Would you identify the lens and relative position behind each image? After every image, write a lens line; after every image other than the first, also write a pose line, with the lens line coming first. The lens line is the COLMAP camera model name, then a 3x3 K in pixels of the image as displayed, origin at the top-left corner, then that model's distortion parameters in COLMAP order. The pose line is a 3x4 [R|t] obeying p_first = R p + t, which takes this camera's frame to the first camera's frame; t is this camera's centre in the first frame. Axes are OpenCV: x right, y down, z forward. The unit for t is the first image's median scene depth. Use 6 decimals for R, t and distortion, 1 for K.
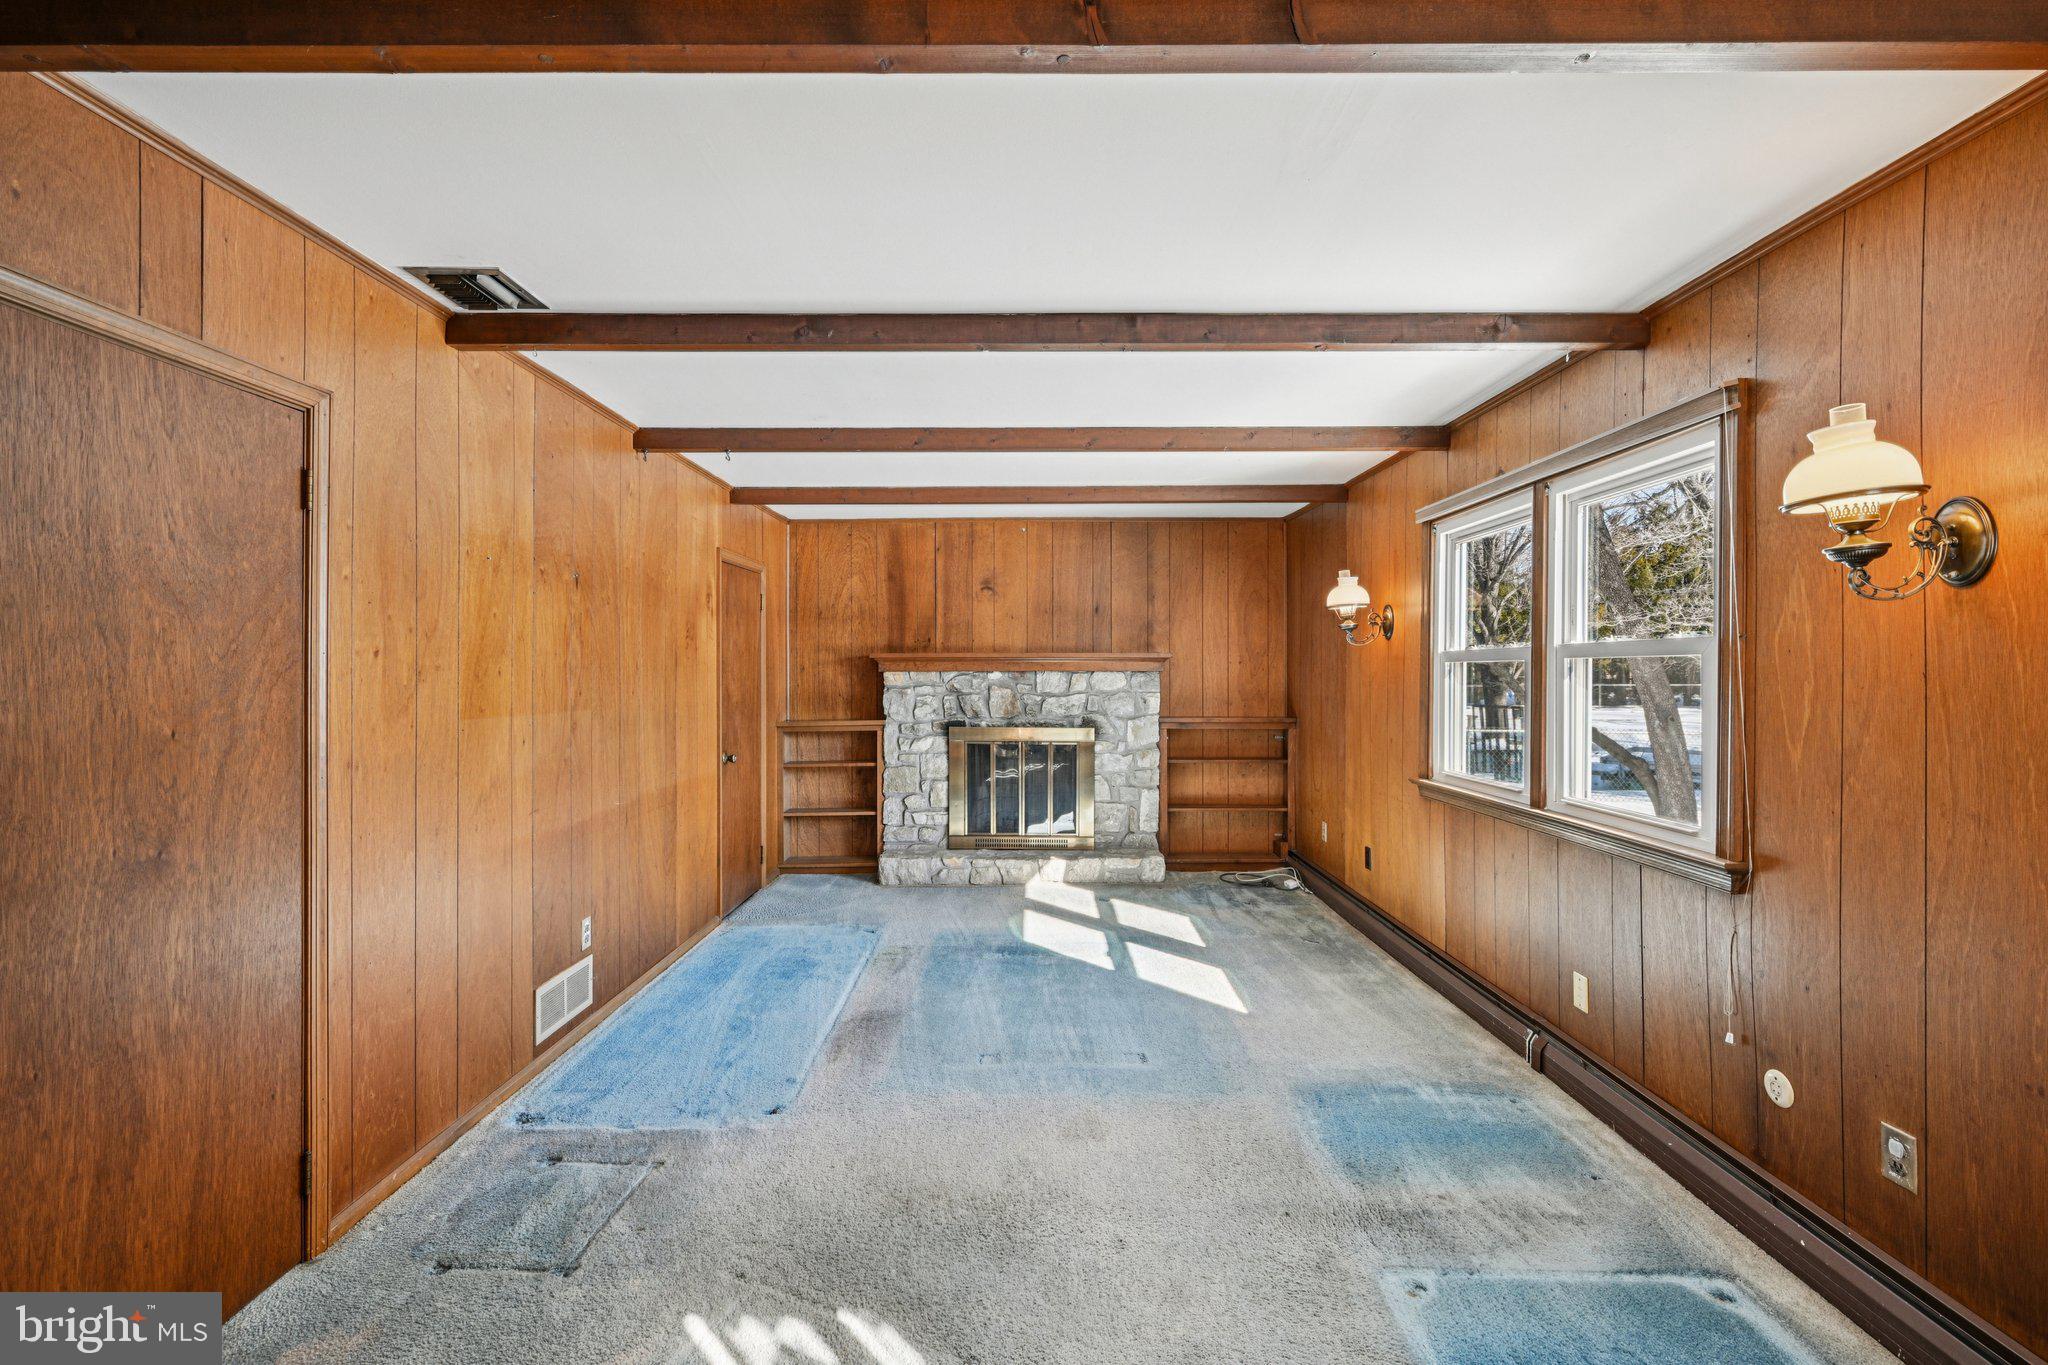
lens RADIAL K [[884.4, 0, 1026.0], [0, 884.4, 670.2], [0, 0, 1]] dist [-0.001705, -0.000812]
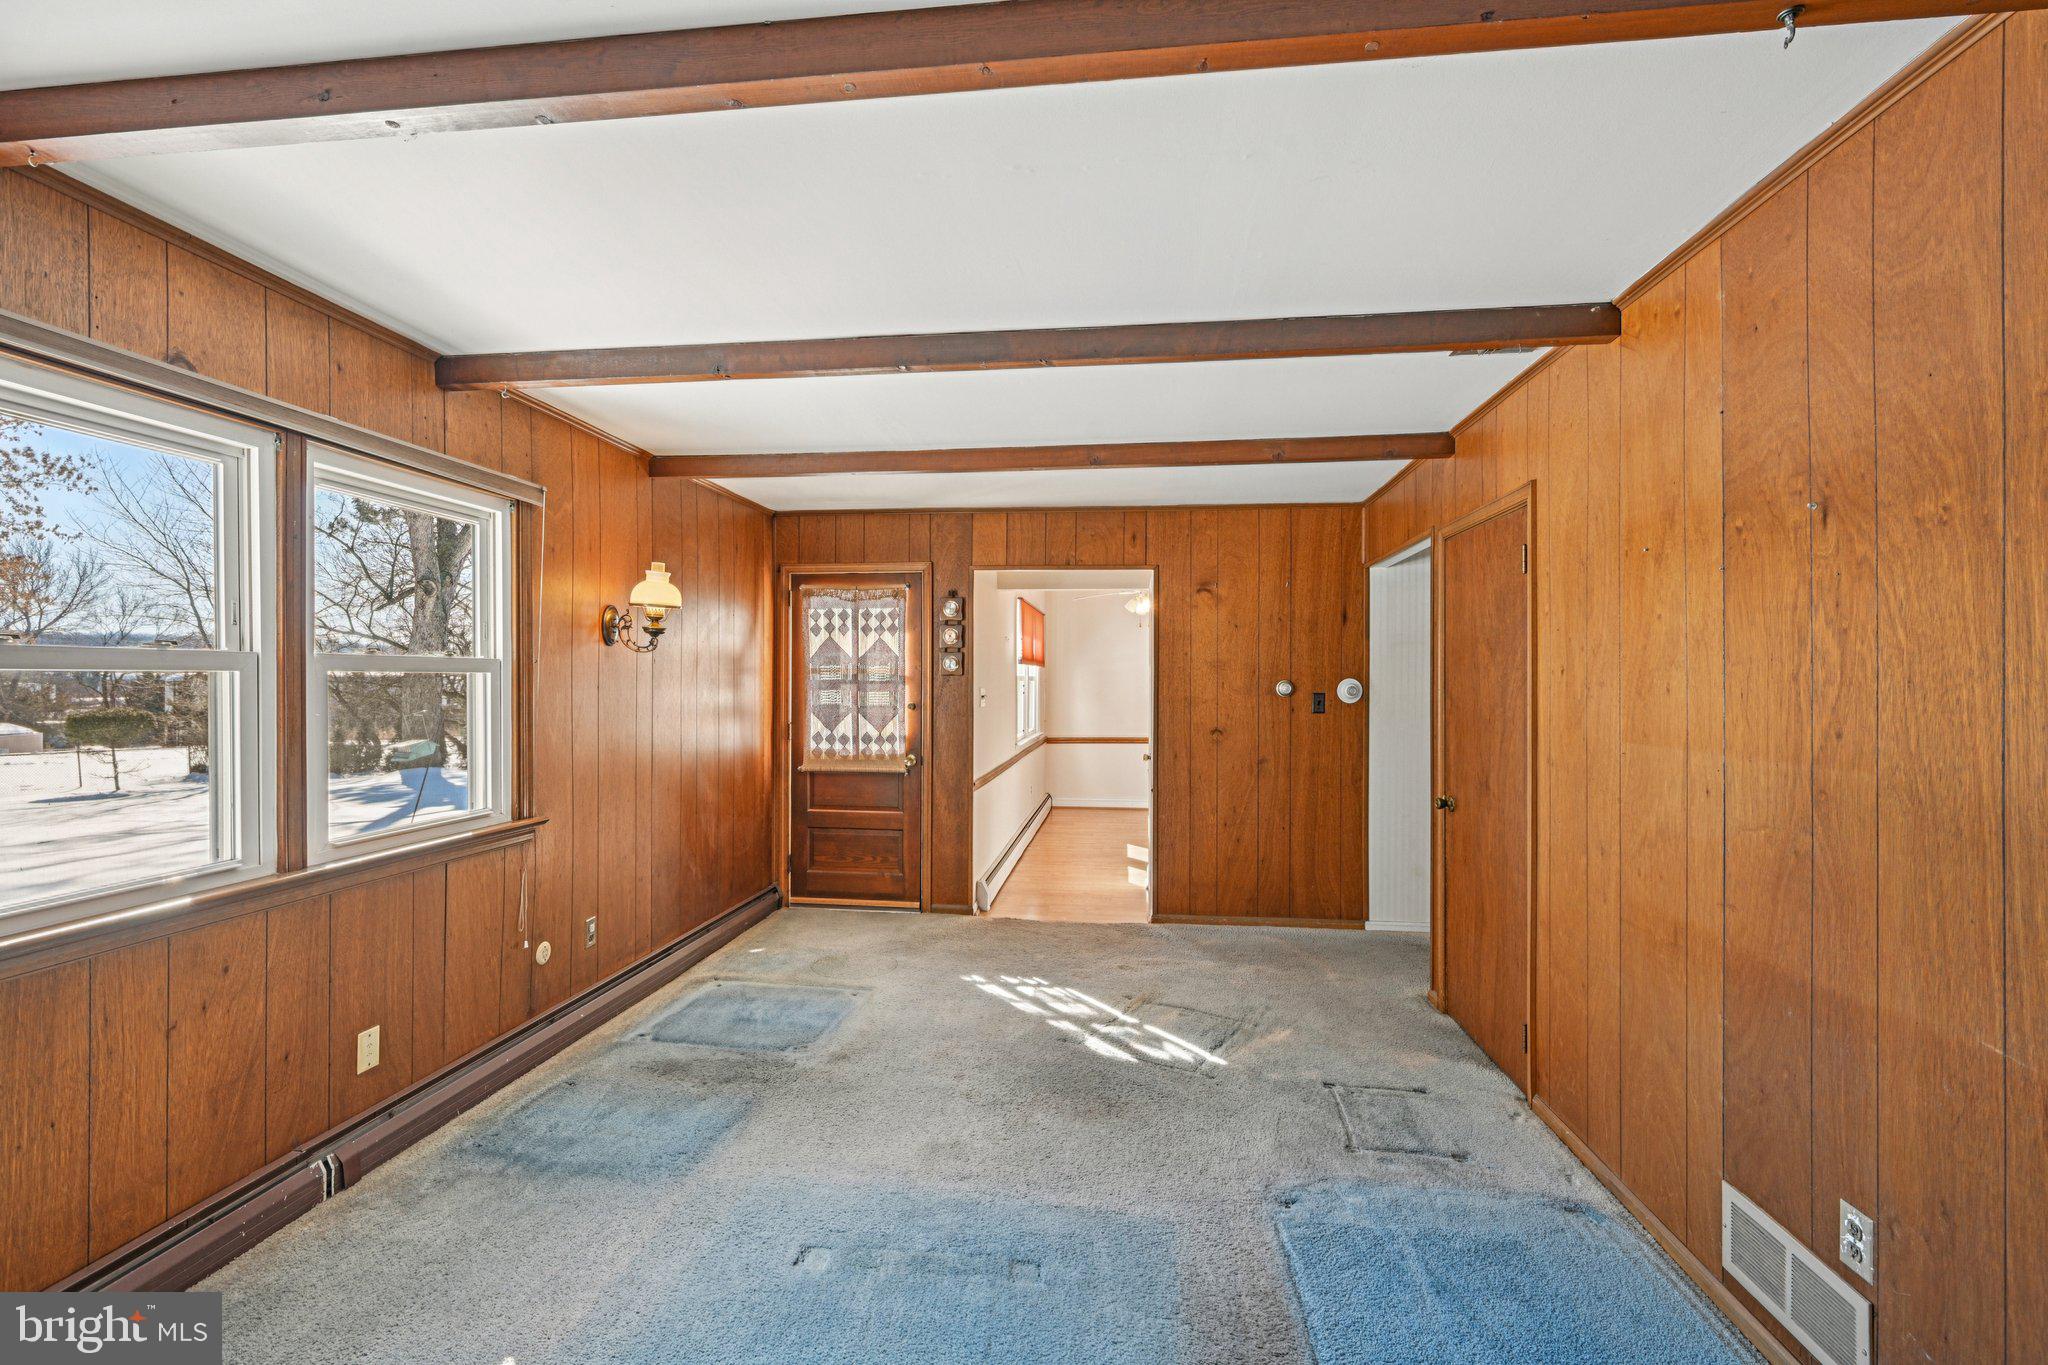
lens RADIAL K [[884.4, 0, 1025.5], [0, 884.4, 685.2], [0, 0, 1]] dist [-0.001705, -0.000812]
pose [[-0.993125, -0.001226, 0.117056, -0.132140], [-0.000648, 0.999987, 0.004978, -0.004684], [-0.117060, 0.004868, -0.993113, 1.843990]]
